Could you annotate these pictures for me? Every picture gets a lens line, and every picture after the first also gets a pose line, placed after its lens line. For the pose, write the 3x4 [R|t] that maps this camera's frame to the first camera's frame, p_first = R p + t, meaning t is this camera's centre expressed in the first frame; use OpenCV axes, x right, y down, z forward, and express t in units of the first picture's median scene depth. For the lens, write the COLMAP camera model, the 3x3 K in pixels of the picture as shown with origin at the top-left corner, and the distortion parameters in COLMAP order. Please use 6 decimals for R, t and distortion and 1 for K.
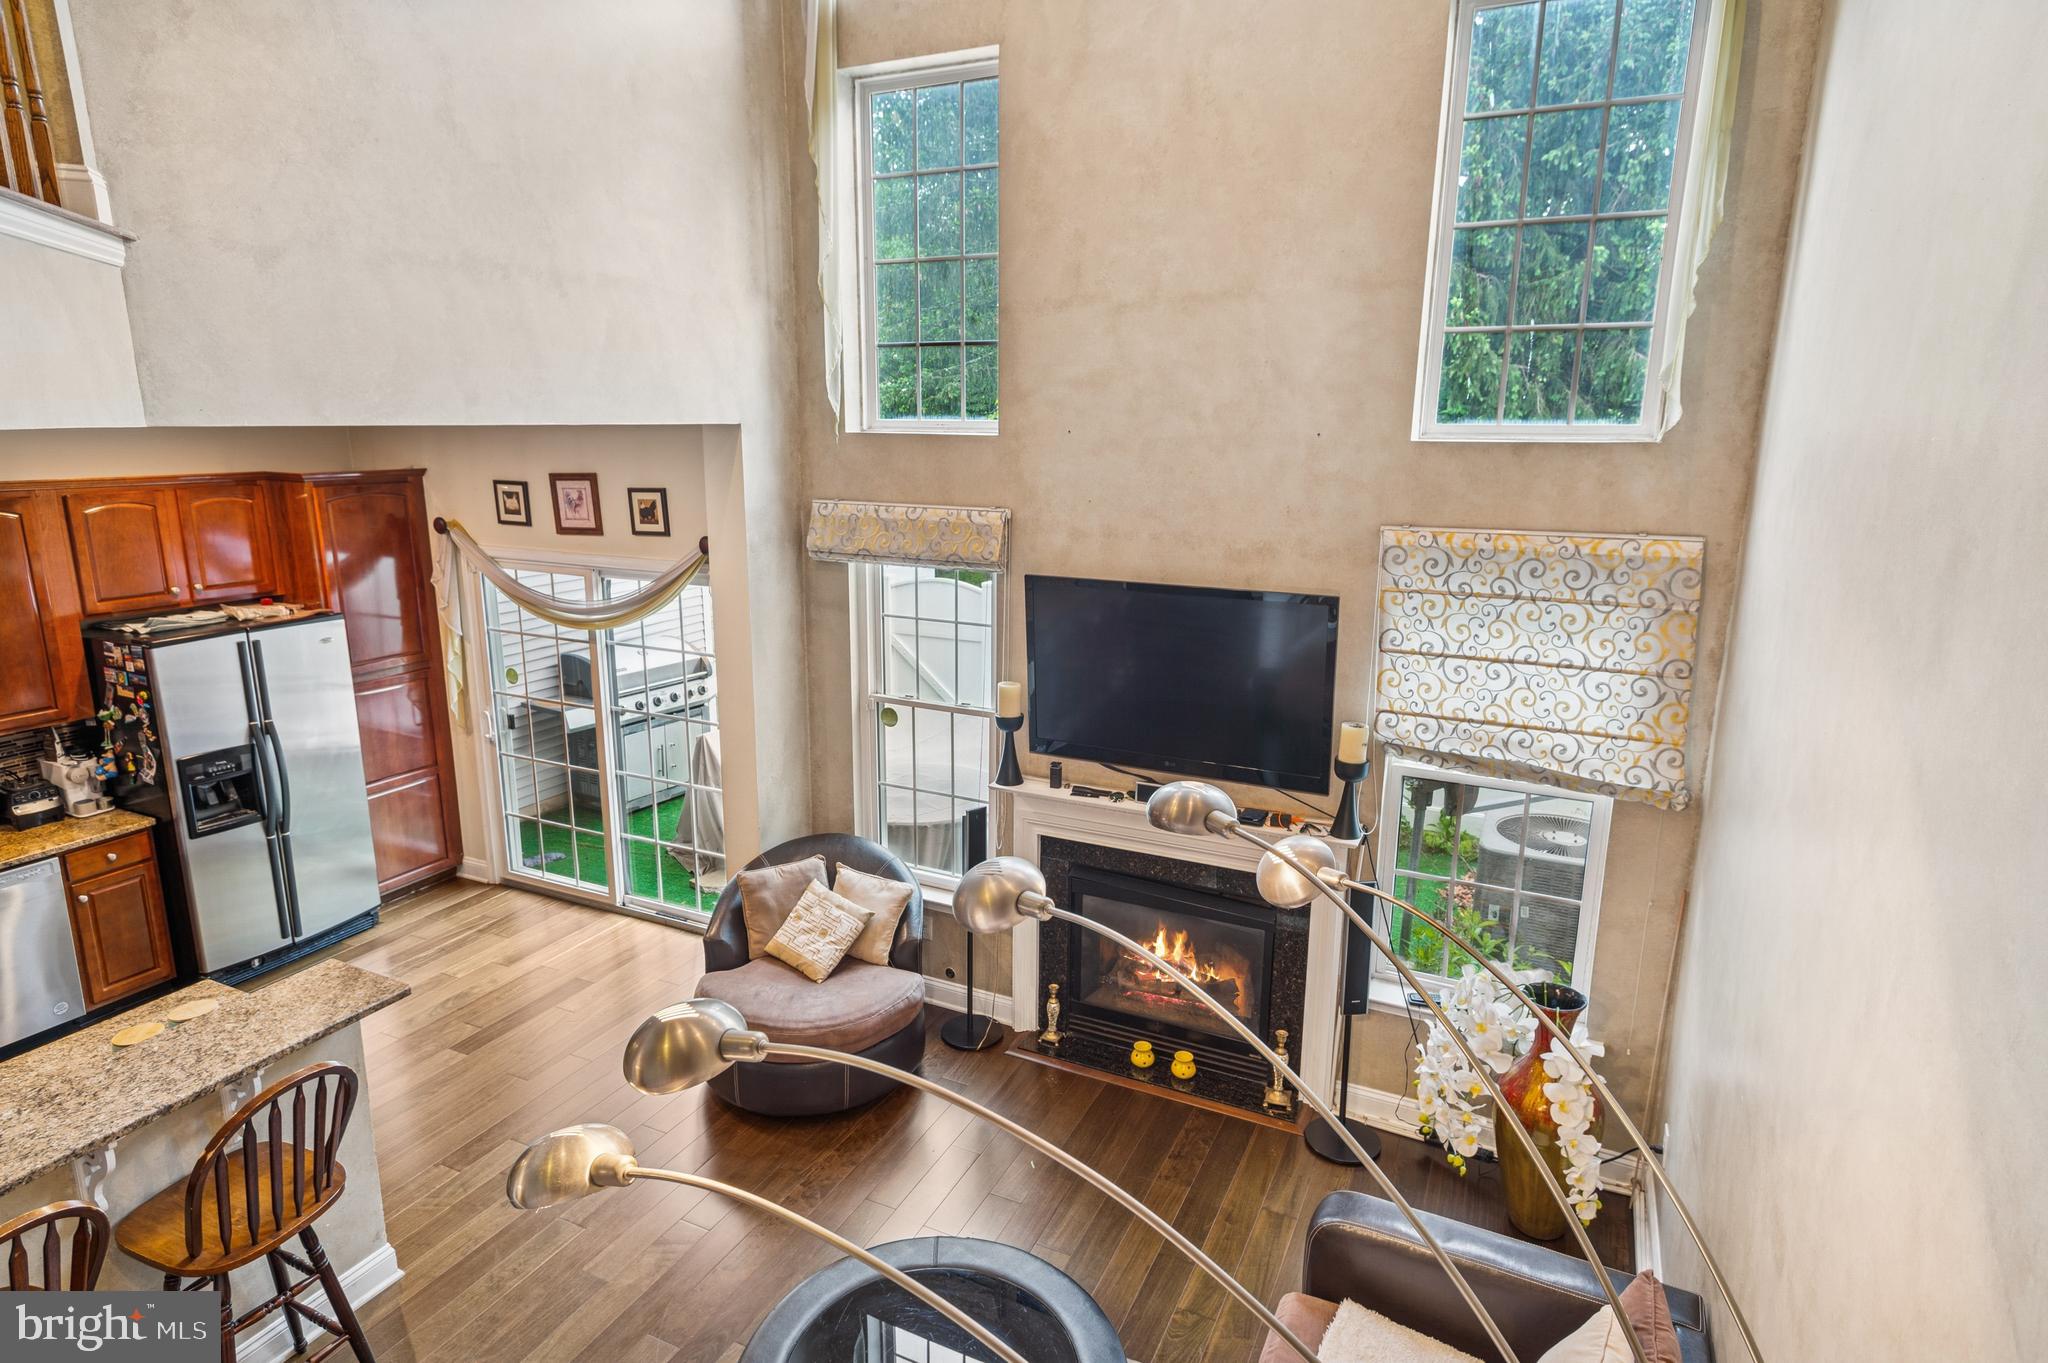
lens RADIAL K [[1129.7, 0, 1020.9], [0, 1129.7, 675.0], [0, 0, 1]] dist [0.020977, -0.000331]
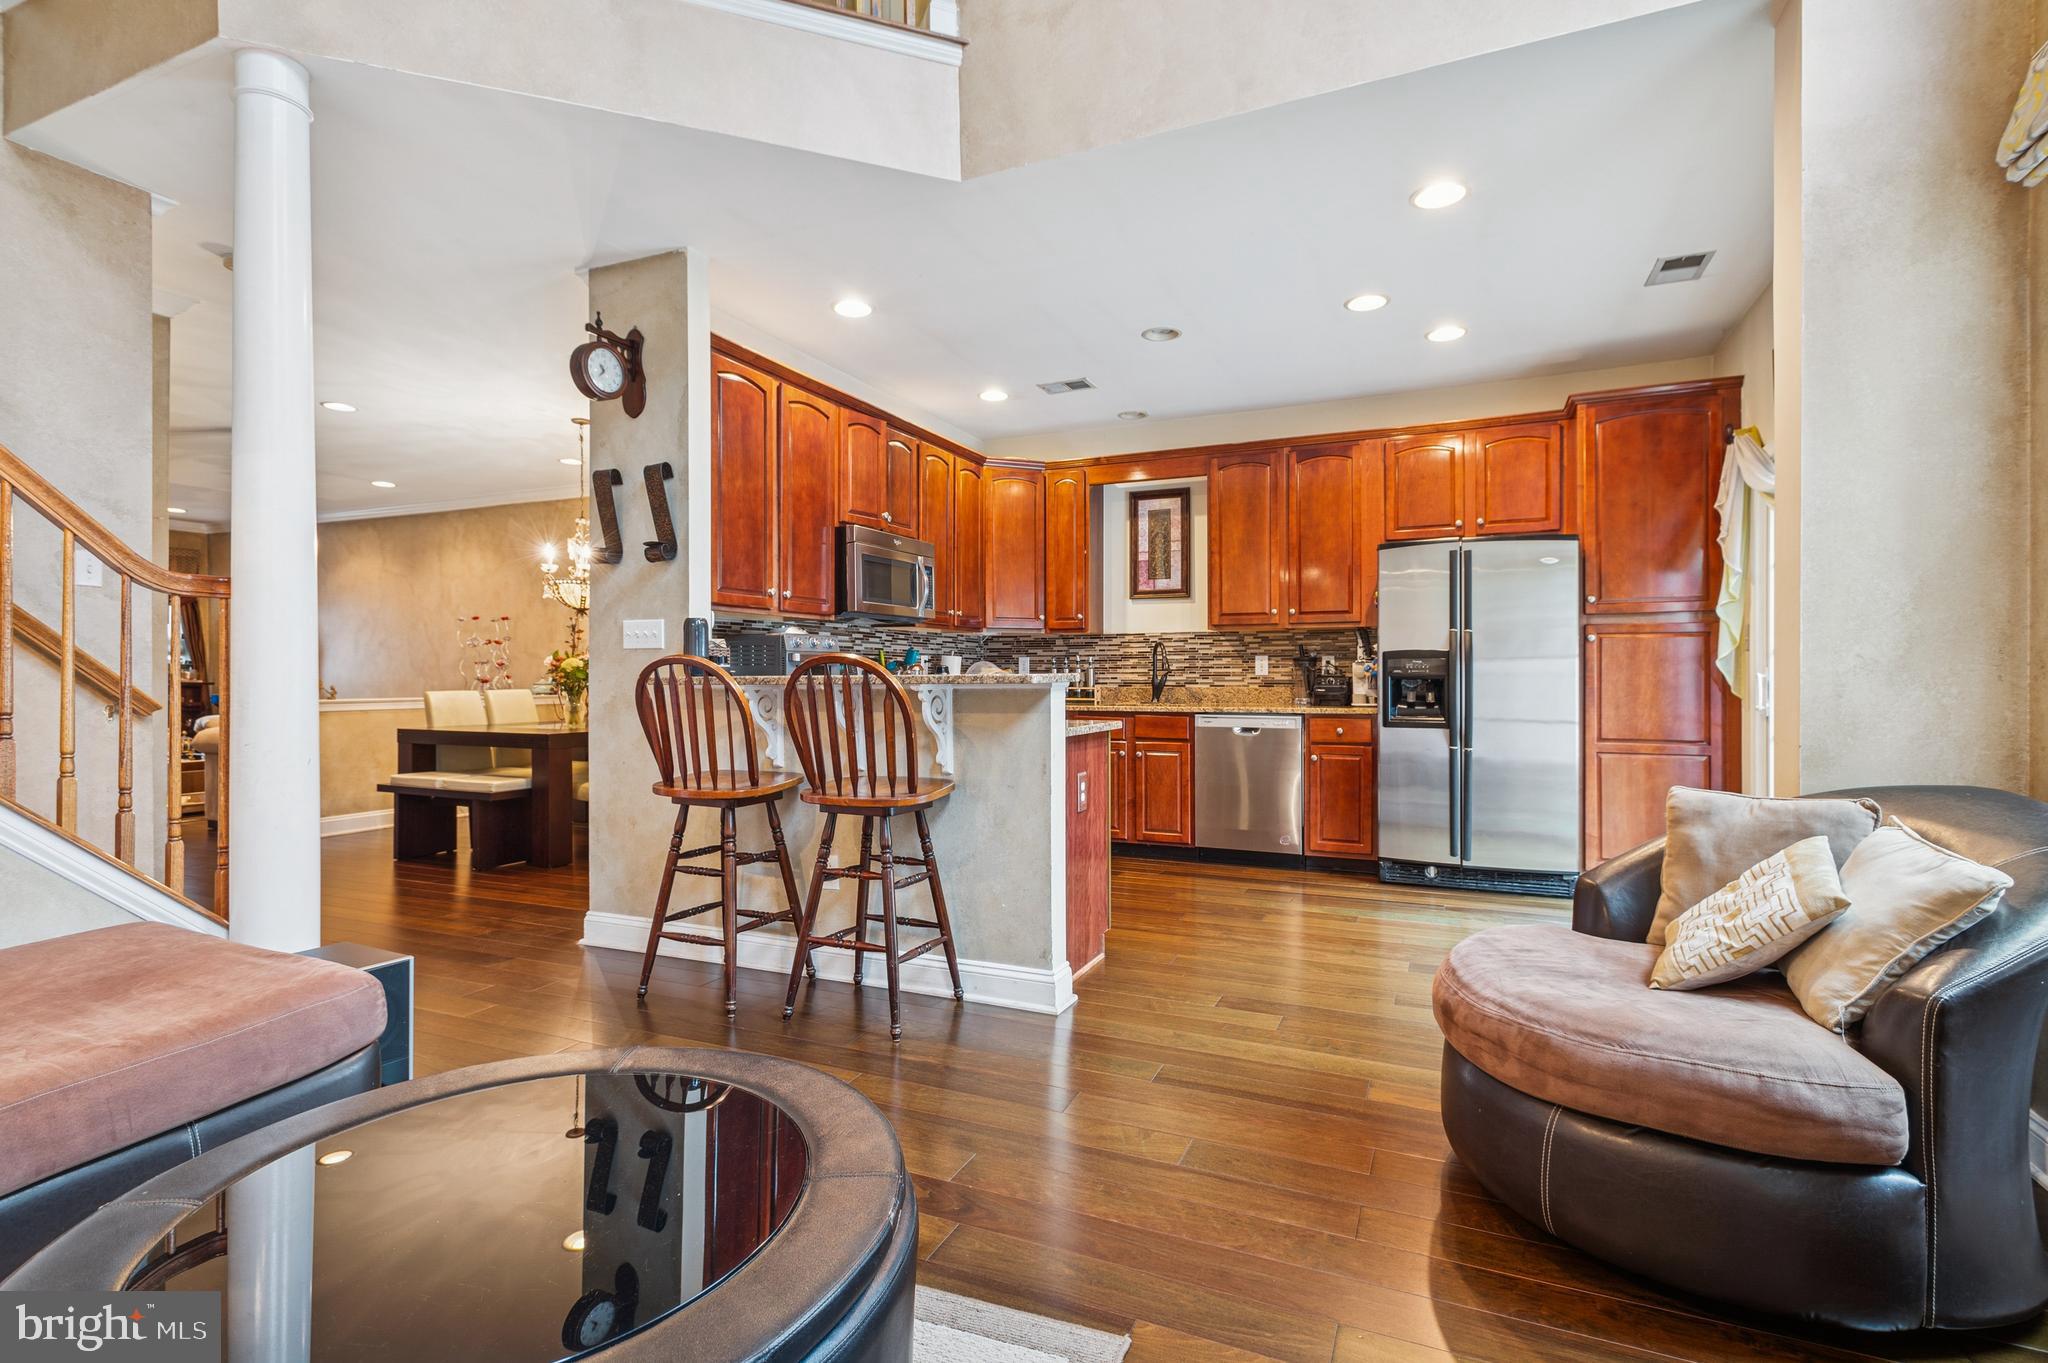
lens RADIAL K [[970.0, 0, 1019.3], [0, 970.0, 676.0], [0, 0, 1]] dist [0.008158, -0.002674]
pose [[0.030664, -0.003876, -0.999522, 0.217084], [-0.220336, 0.975367, -0.010542, 0.201847], [0.974942, 0.220554, 0.029055, 0.682502]]
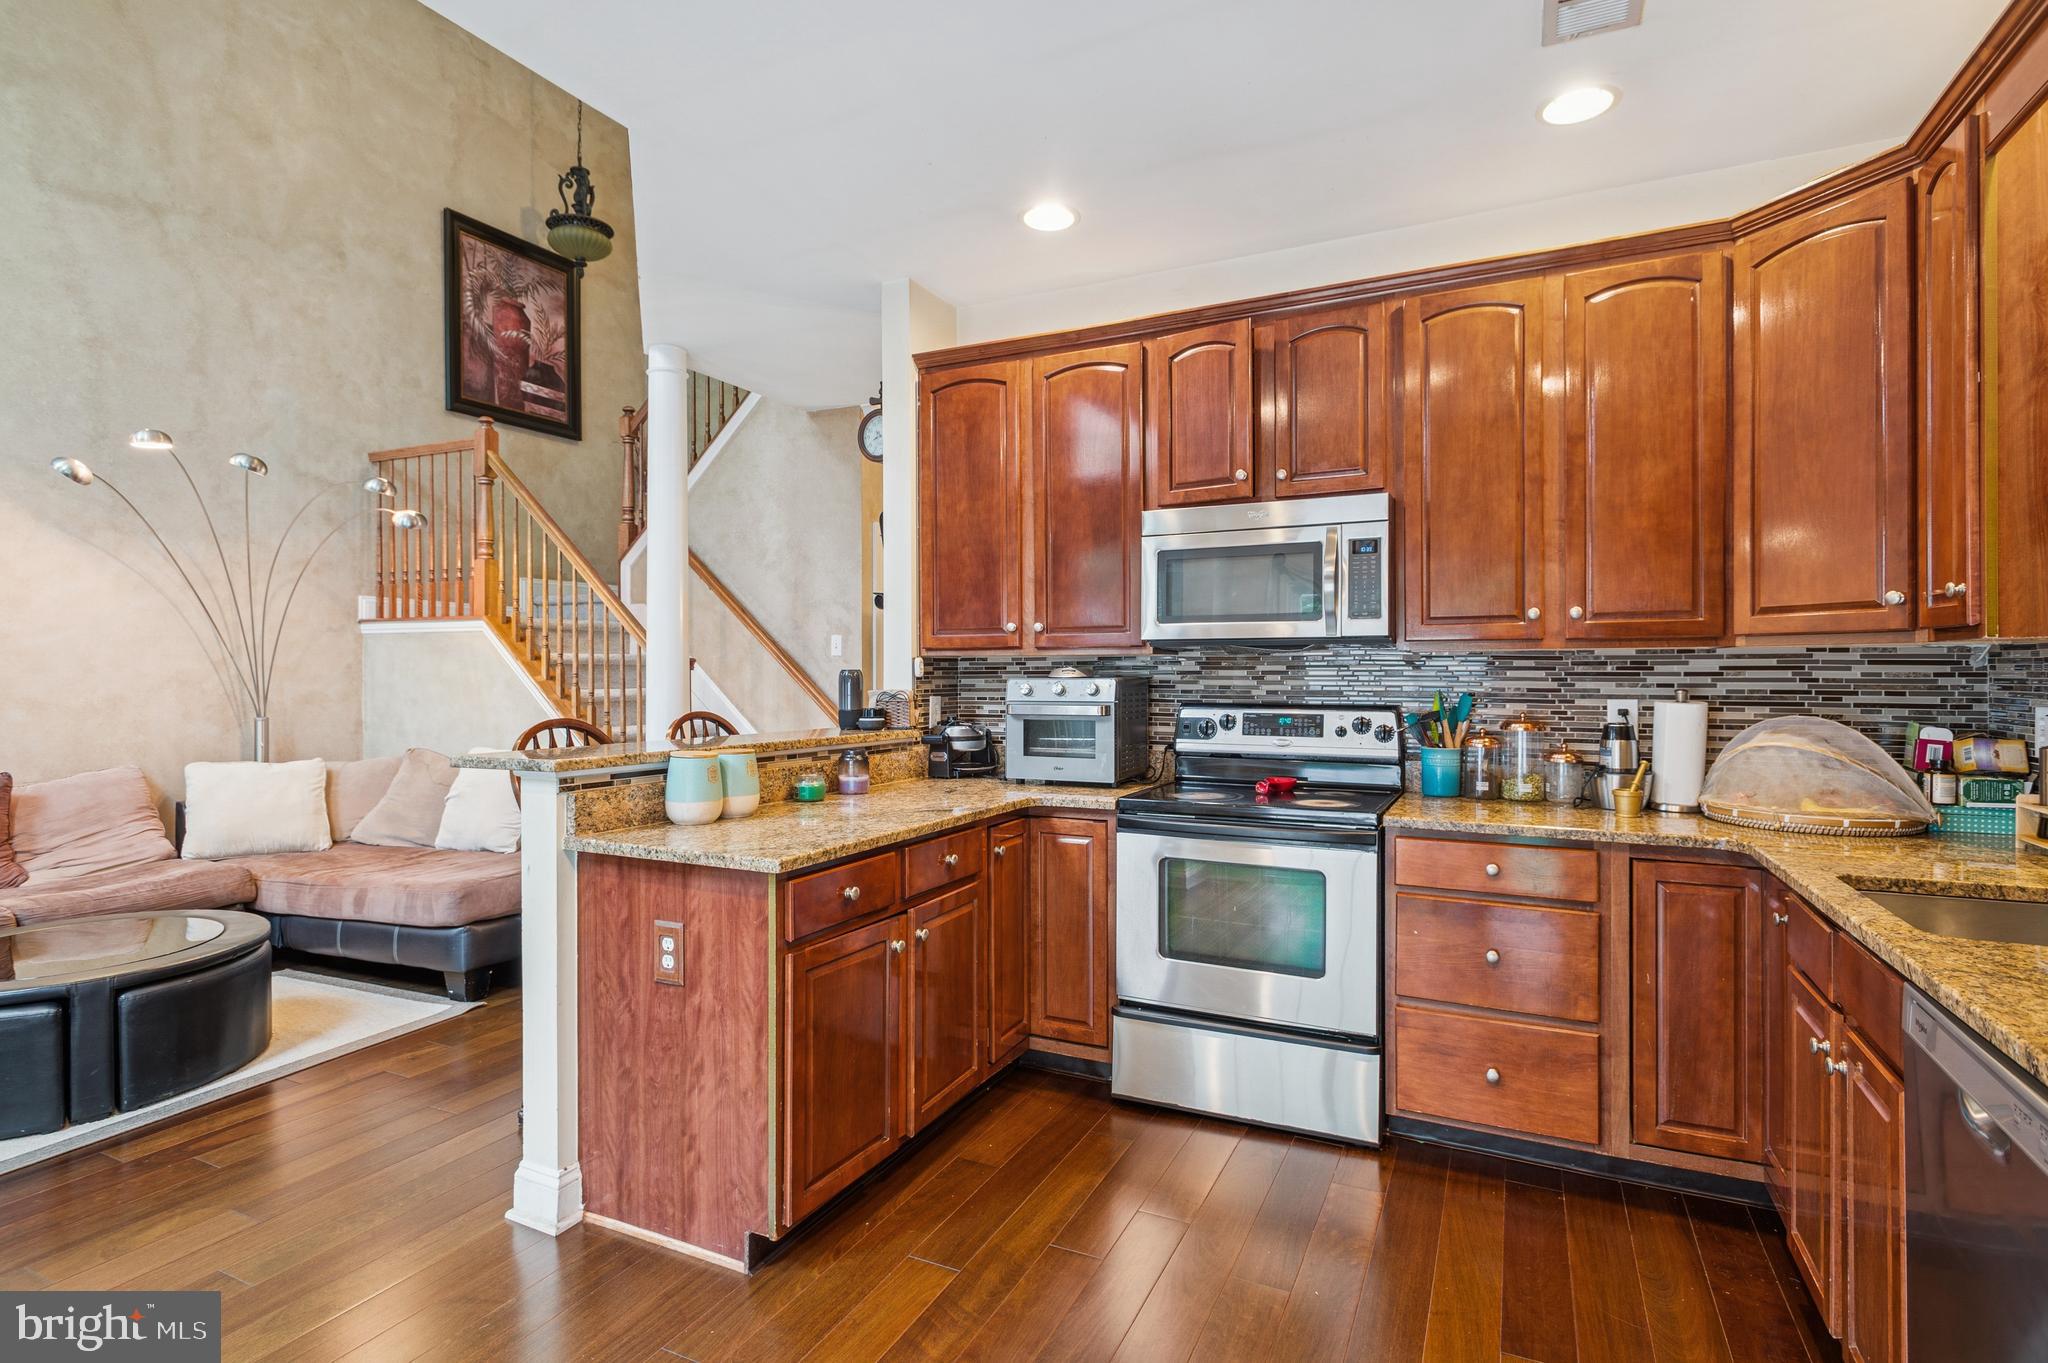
lens RADIAL K [[1018.5, 0, 1026.8], [0, 1018.5, 673.3], [0, 0, 1]] dist [0.001783, -0.000106]
pose [[-0.999986, -0.004917, 0.002175, -0.674652], [-0.004311, 0.974949, 0.222388, 0.036583], [-0.003214, 0.222376, -0.974956, 1.199787]]
